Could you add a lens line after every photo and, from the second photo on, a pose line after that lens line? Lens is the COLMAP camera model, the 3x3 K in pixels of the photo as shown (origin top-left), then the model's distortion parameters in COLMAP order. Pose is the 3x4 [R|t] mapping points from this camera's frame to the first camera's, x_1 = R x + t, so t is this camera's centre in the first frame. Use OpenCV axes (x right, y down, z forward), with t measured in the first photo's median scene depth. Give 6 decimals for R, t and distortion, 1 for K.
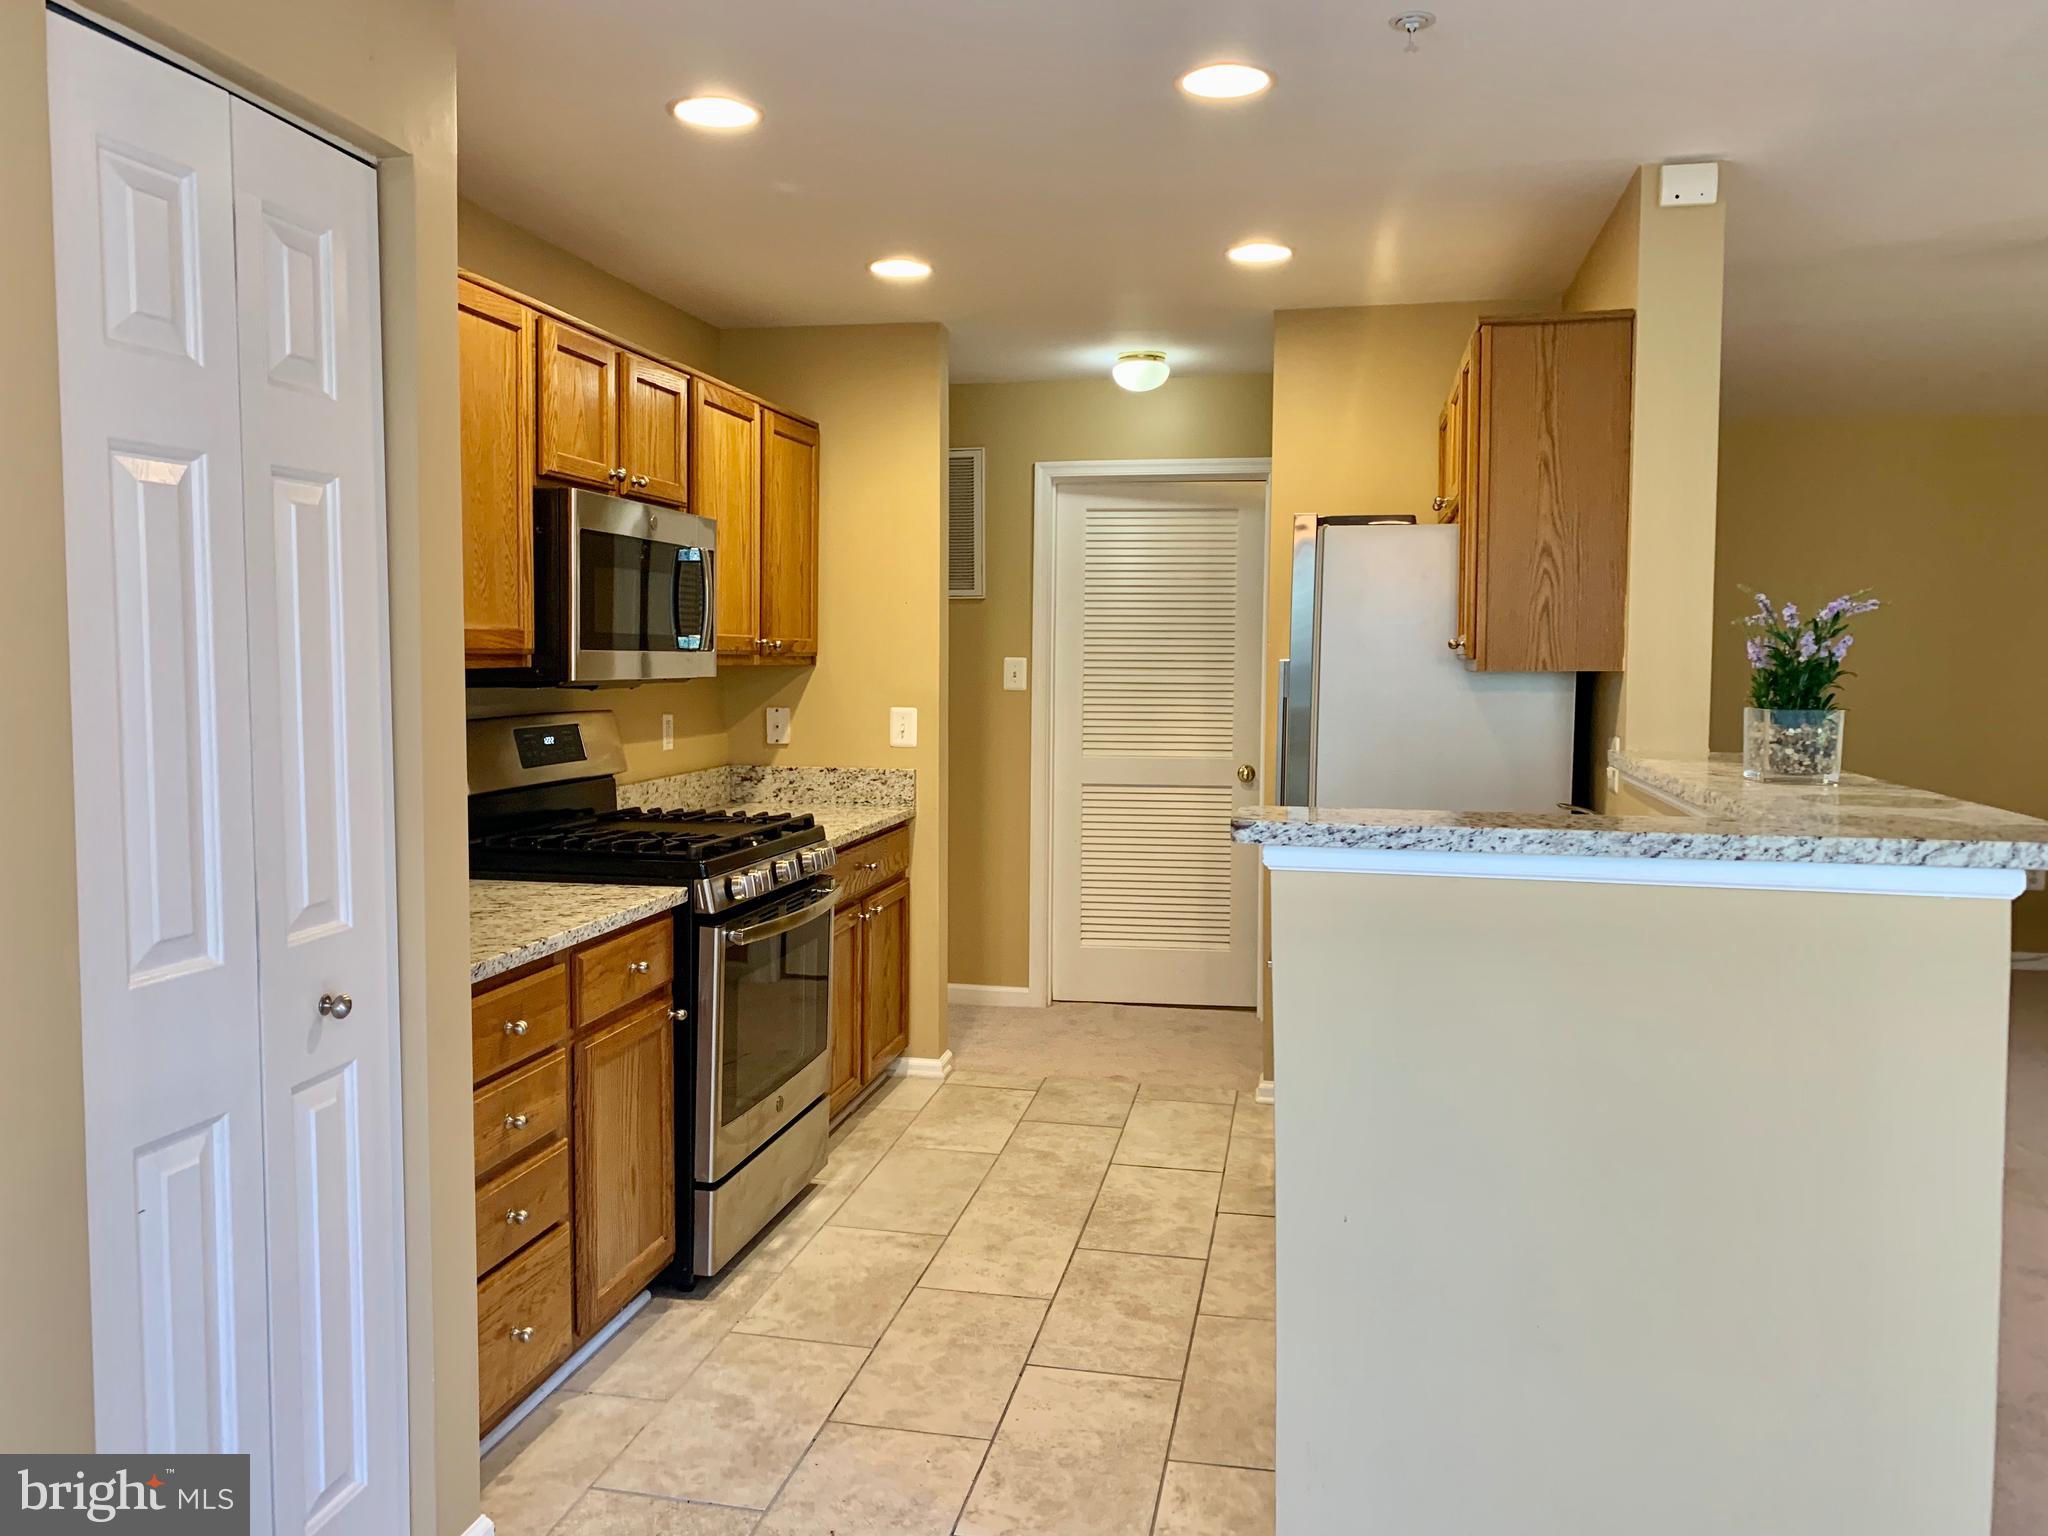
lens RADIAL K [[1554.9, 0, 1011.5], [0, 1554.9, 768.7], [0, 0, 1]] dist [0.050499, -0.056224]
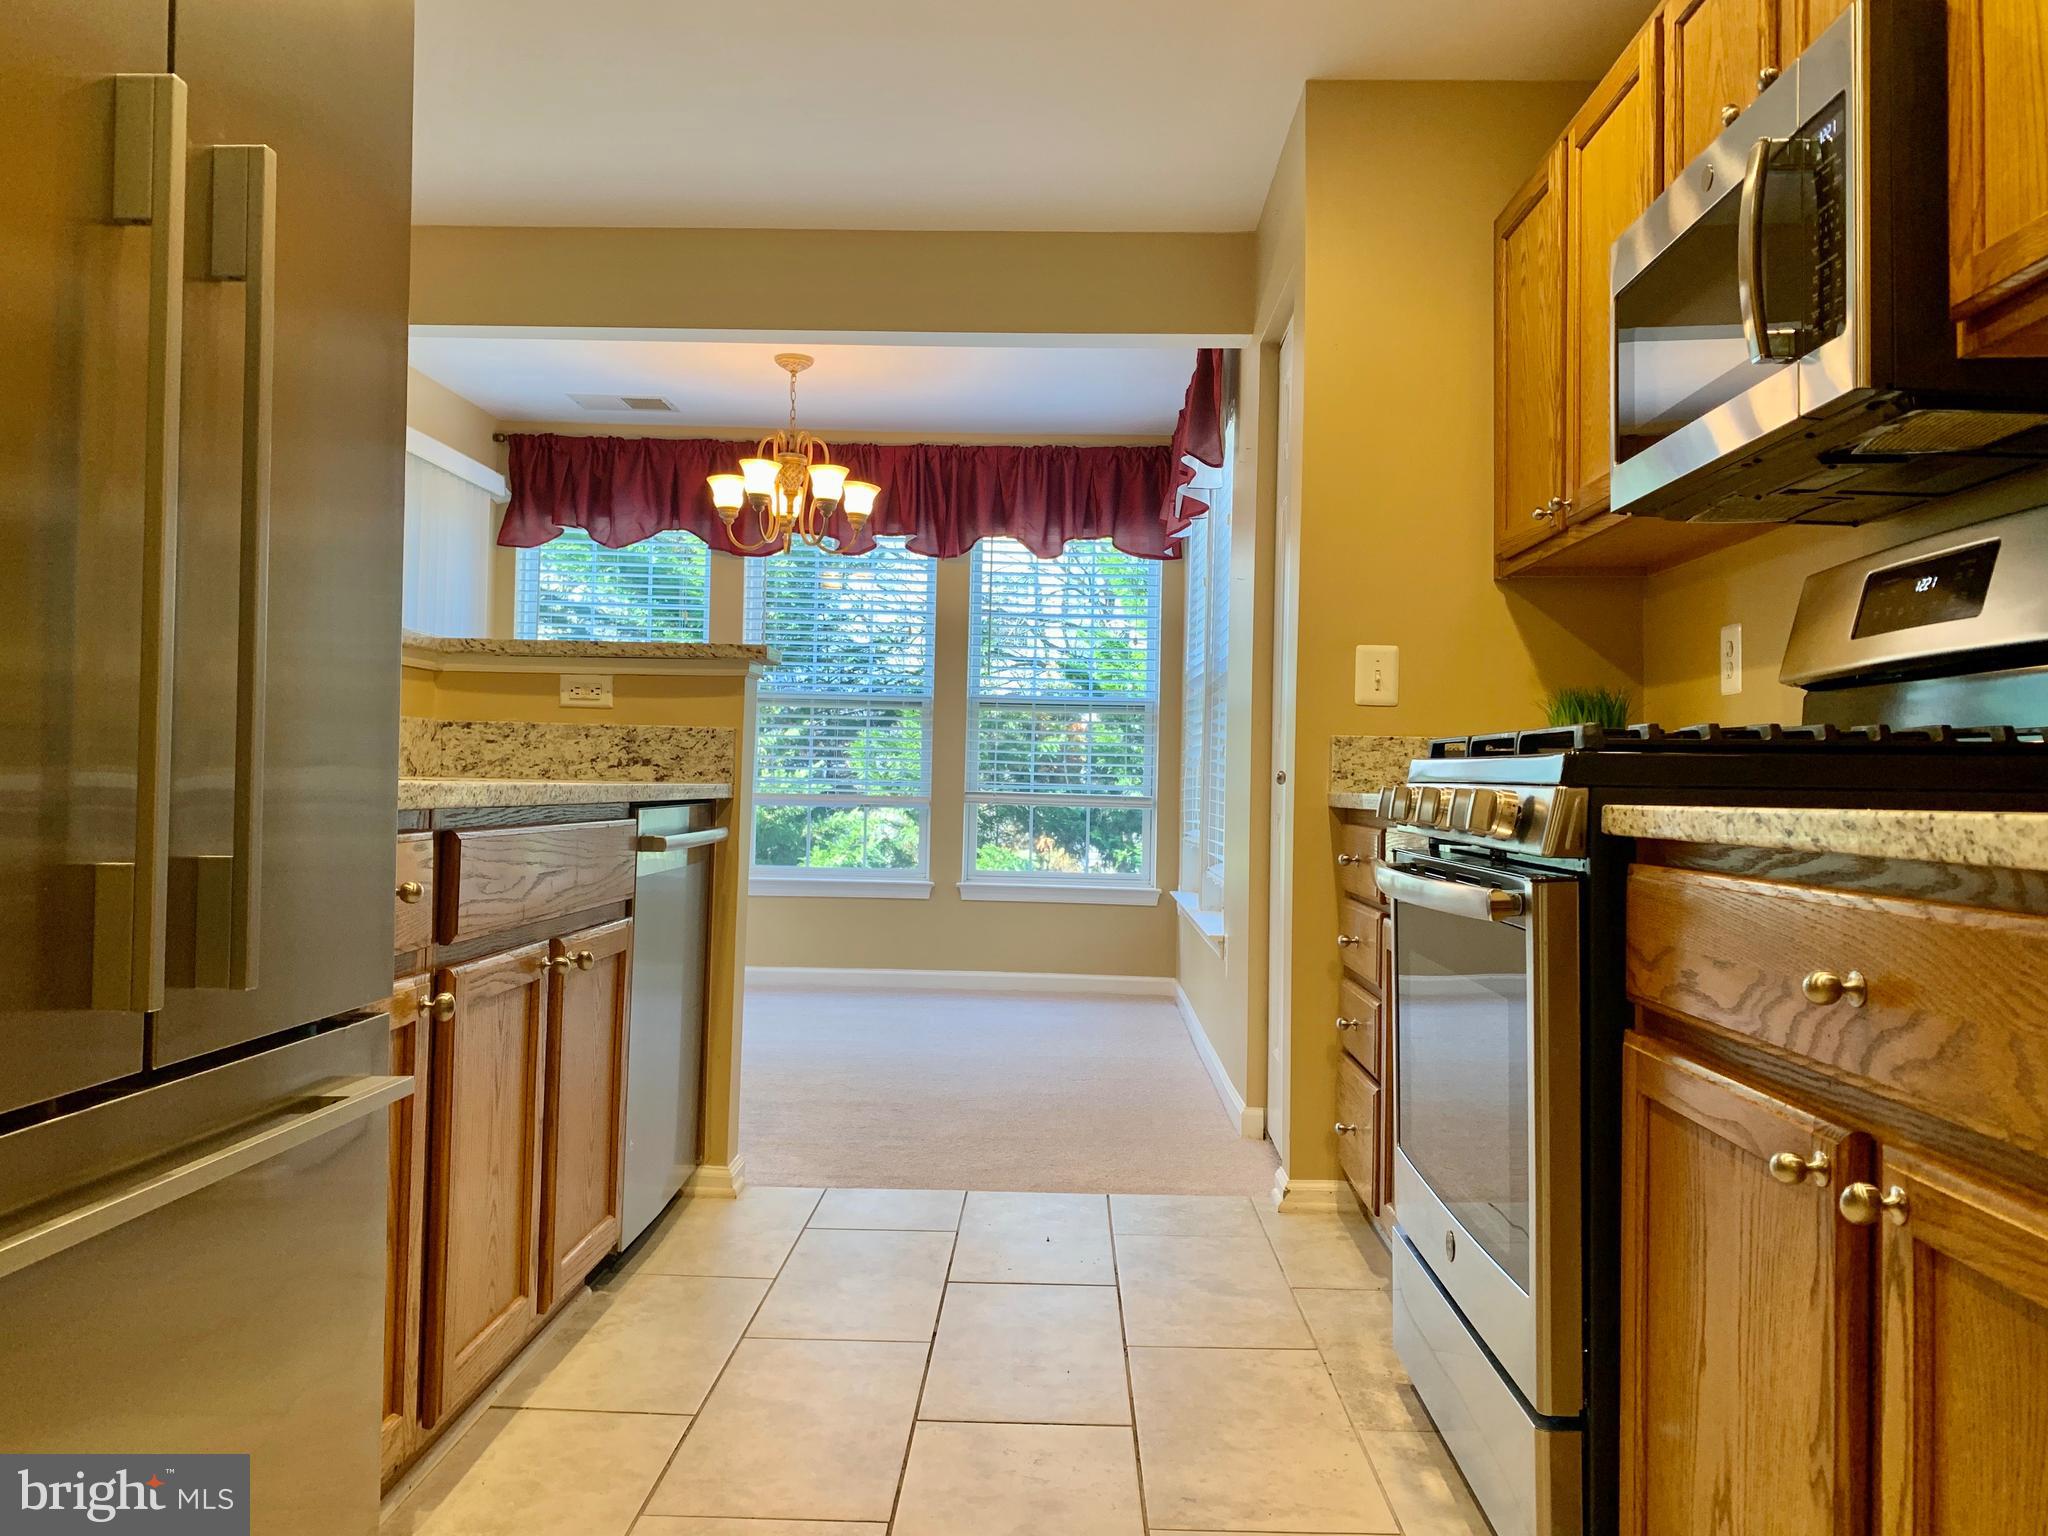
lens RADIAL K [[1554.9, 0, 1003.1], [0, 1554.9, 762.1], [0, 0, 1]] dist [0.050499, -0.056224]
pose [[-0.985981, -0.024543, -0.165041, 0.092462], [-0.034418, 0.997767, 0.057243, 0.022675], [0.163267, 0.062121, -0.984624, 1.432742]]
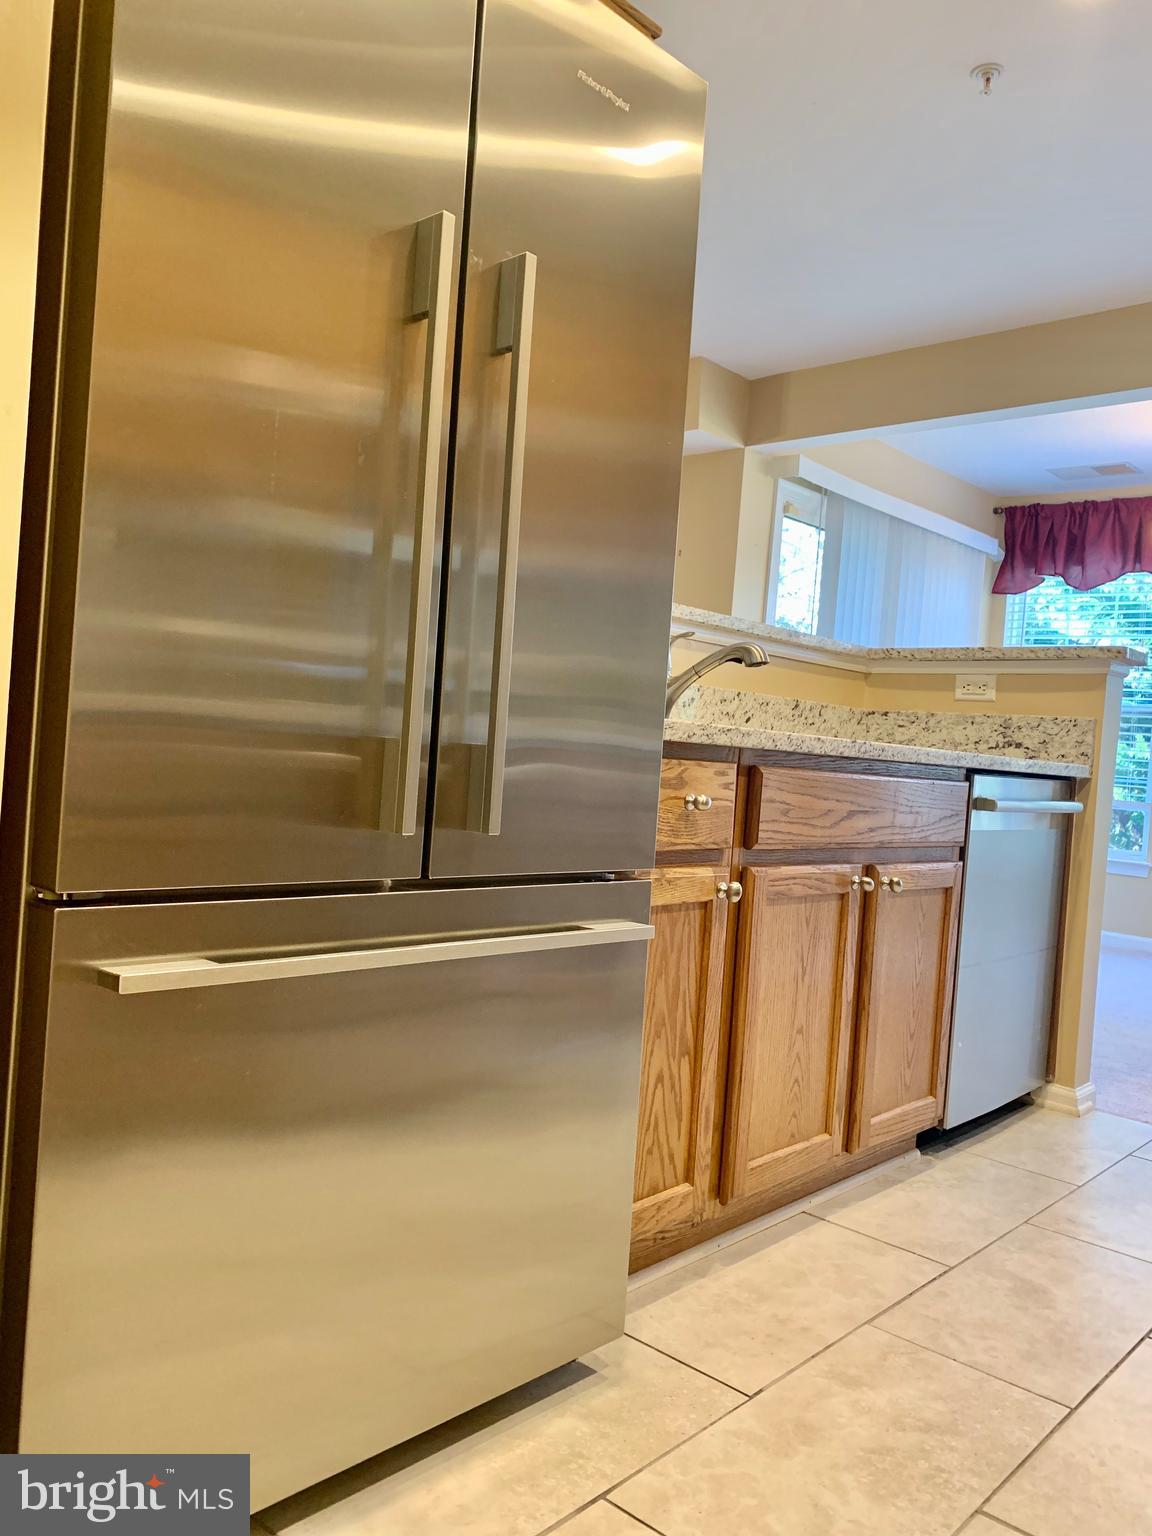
lens RADIAL K [[1166.2, 0, 601.3], [0, 1166.2, 762.2], [0, 0, 1]] dist [0.050499, -0.056224]
pose [[-0.865421, -0.067022, 0.496542, -0.007293], [-0.036086, 0.996777, 0.071649, 0.043961], [-0.499743, 0.044088, -0.865051, 1.381059]]
